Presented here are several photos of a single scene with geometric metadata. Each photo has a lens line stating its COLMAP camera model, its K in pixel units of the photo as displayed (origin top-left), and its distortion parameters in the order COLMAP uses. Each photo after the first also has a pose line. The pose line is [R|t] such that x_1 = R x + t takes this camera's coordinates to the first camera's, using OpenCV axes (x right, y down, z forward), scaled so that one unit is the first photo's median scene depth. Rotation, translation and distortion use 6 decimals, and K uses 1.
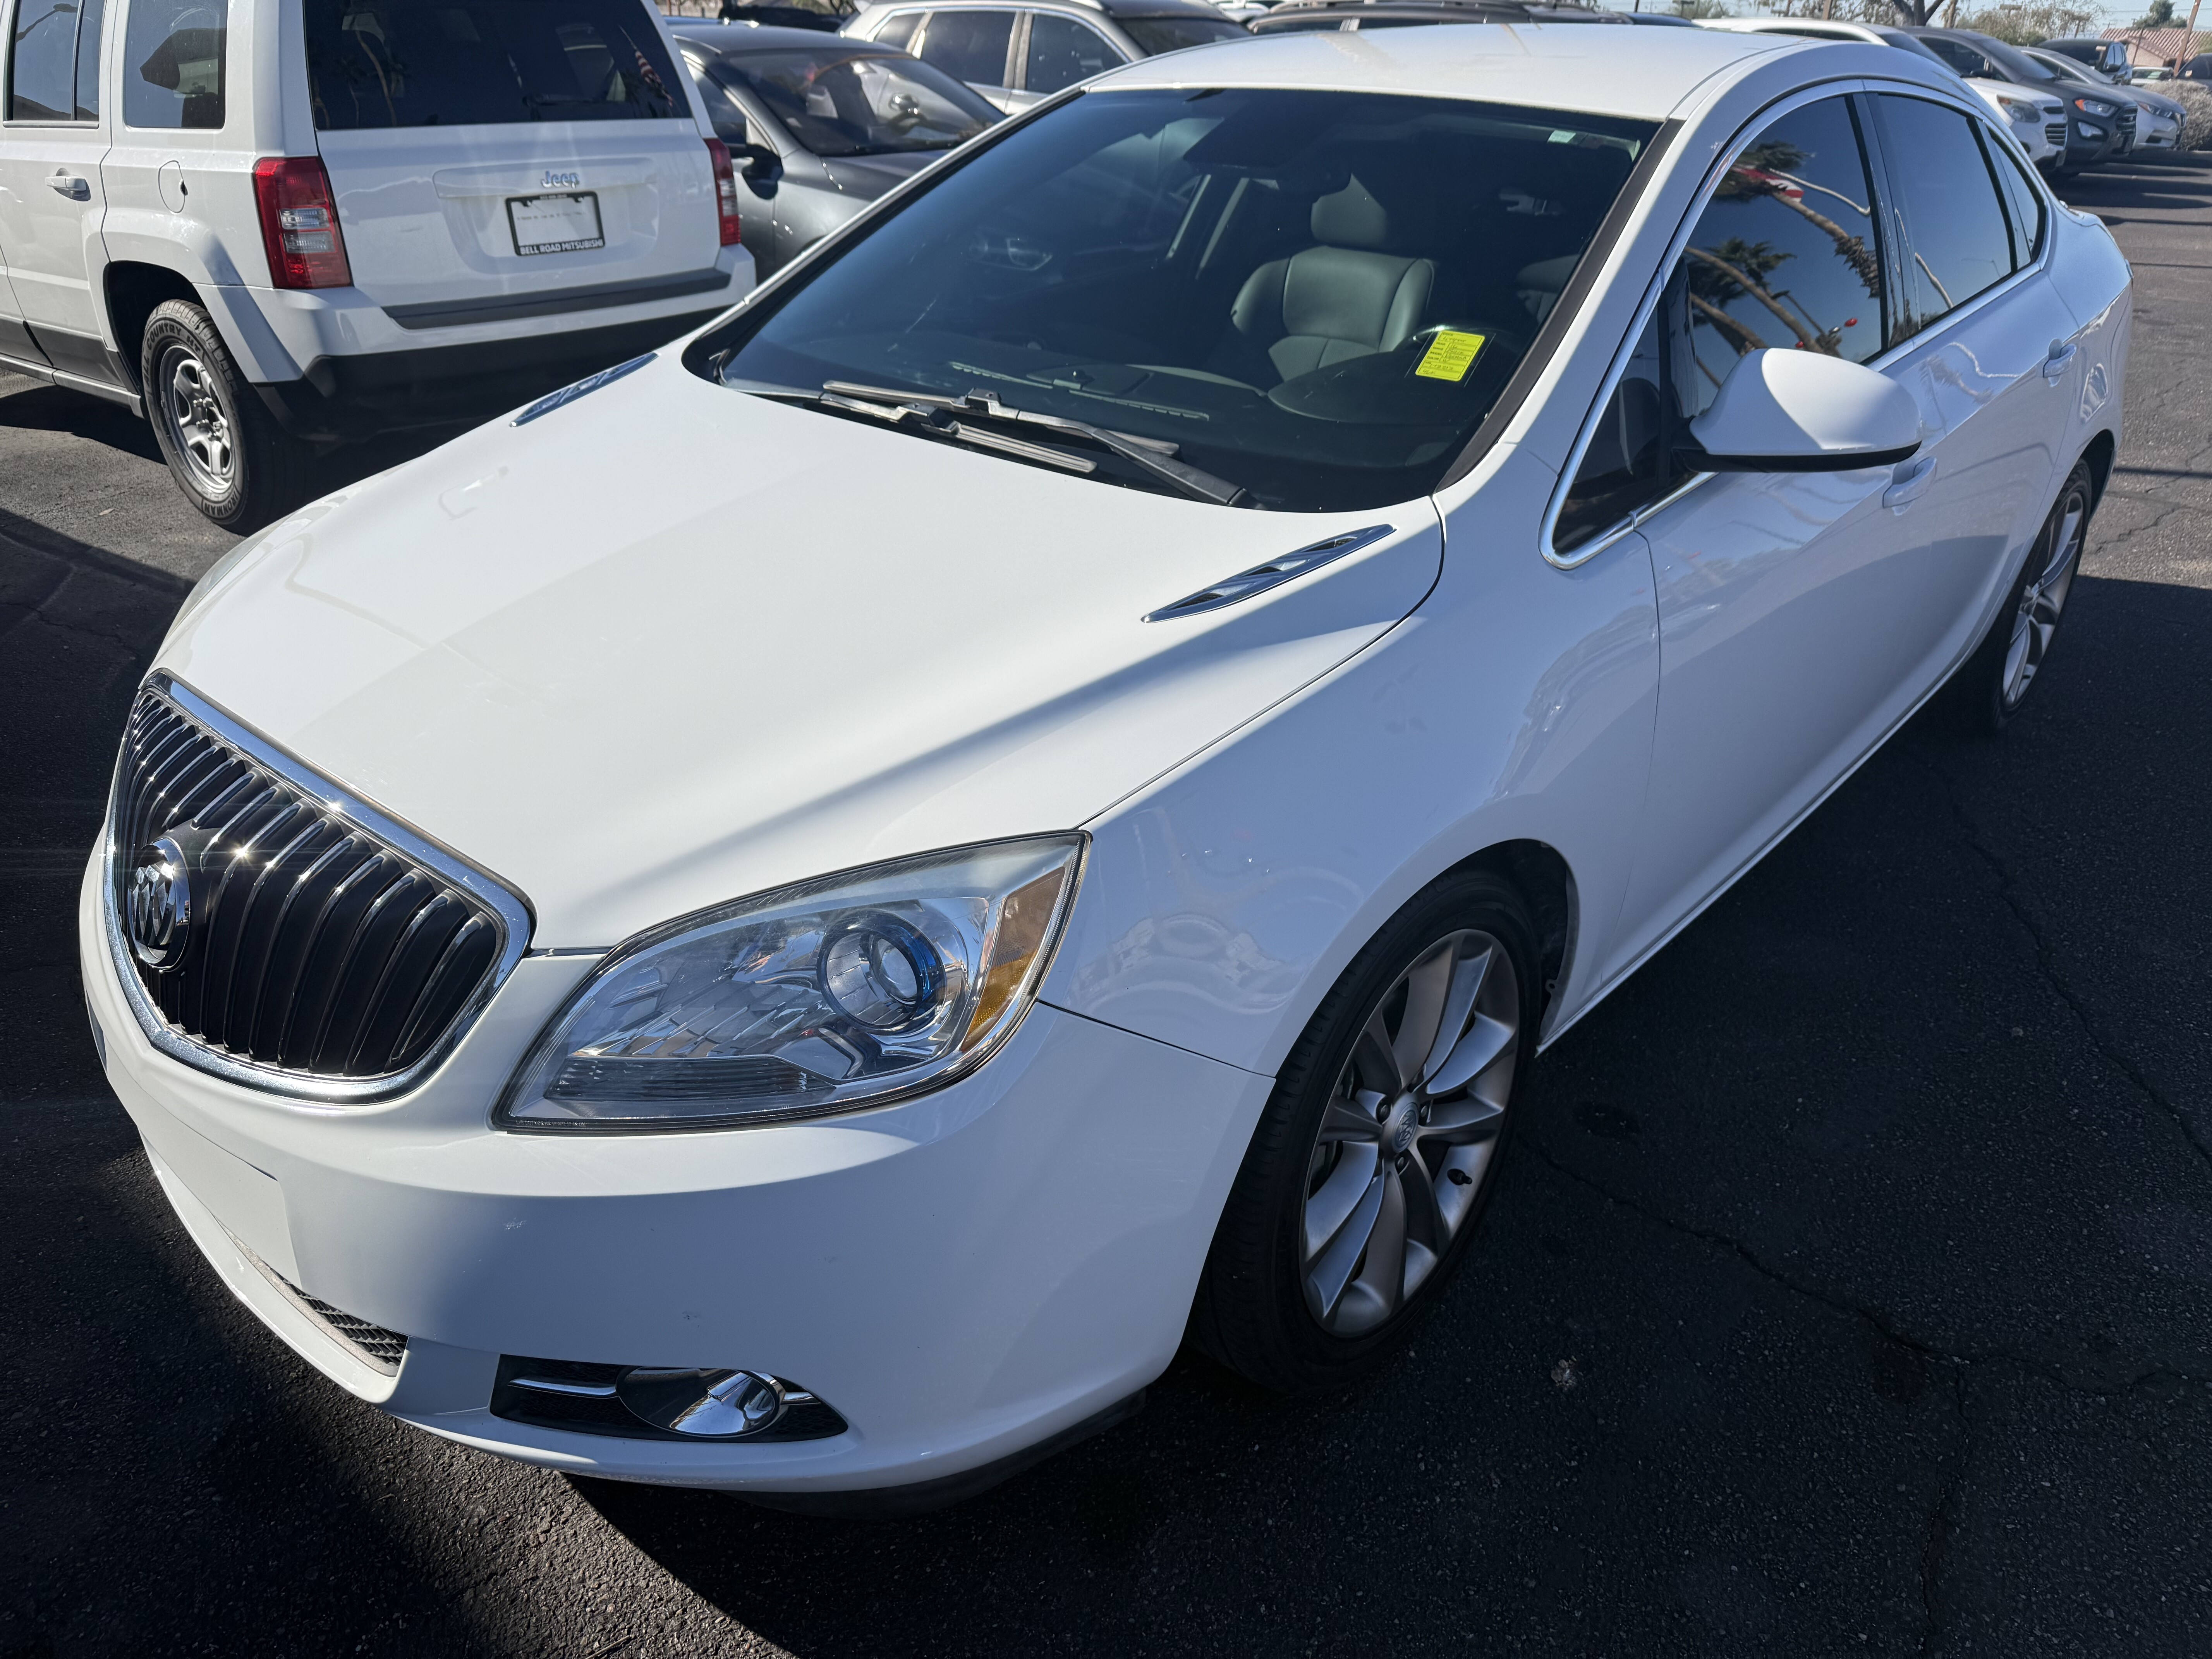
lens RADIAL K [[1542.0, 0, 1106.0], [0, 1542.0, 829.5], [0, 0, 1]] dist [0.029427, -0.041600]
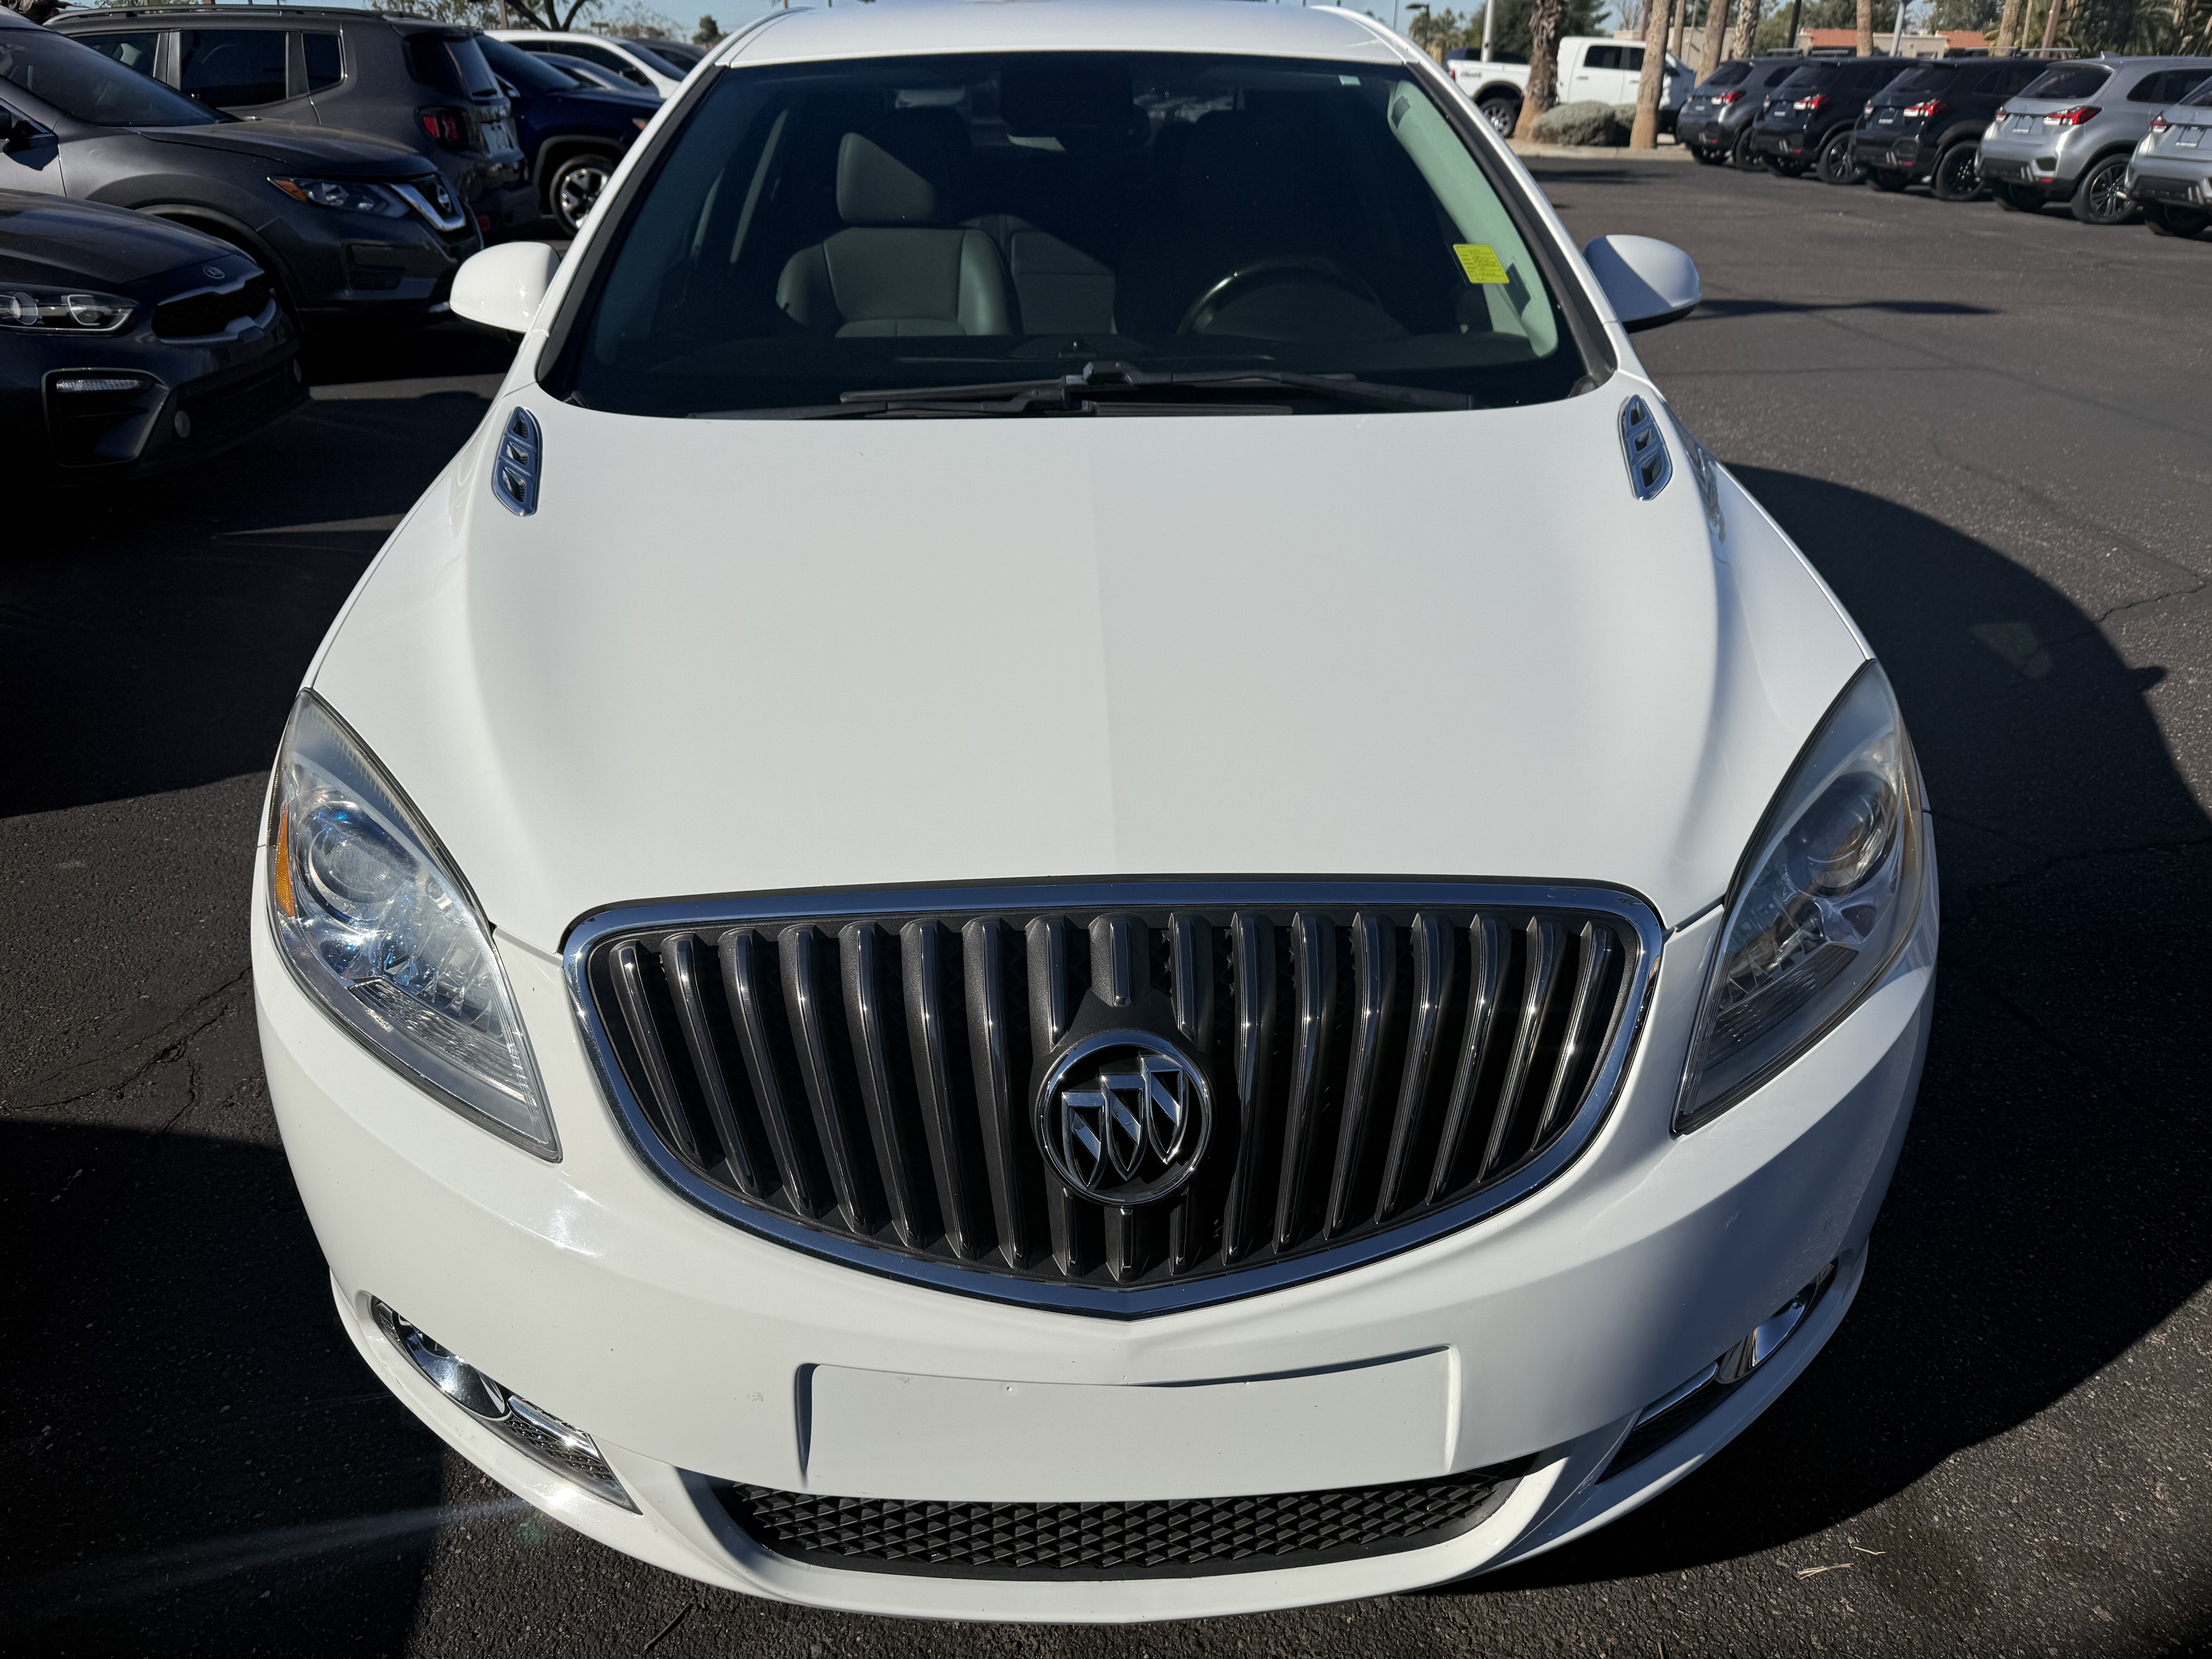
lens RADIAL K [[1542.0, 0, 1106.0], [0, 1542.0, 829.5], [0, 0, 1]] dist [0.029427, -0.041600]
pose [[0.714715, -0.322977, 0.620377, -0.460357], [0.329817, 0.937816, 0.108270, -0.074654], [-0.616768, 0.127229, 0.776794, 0.193226]]
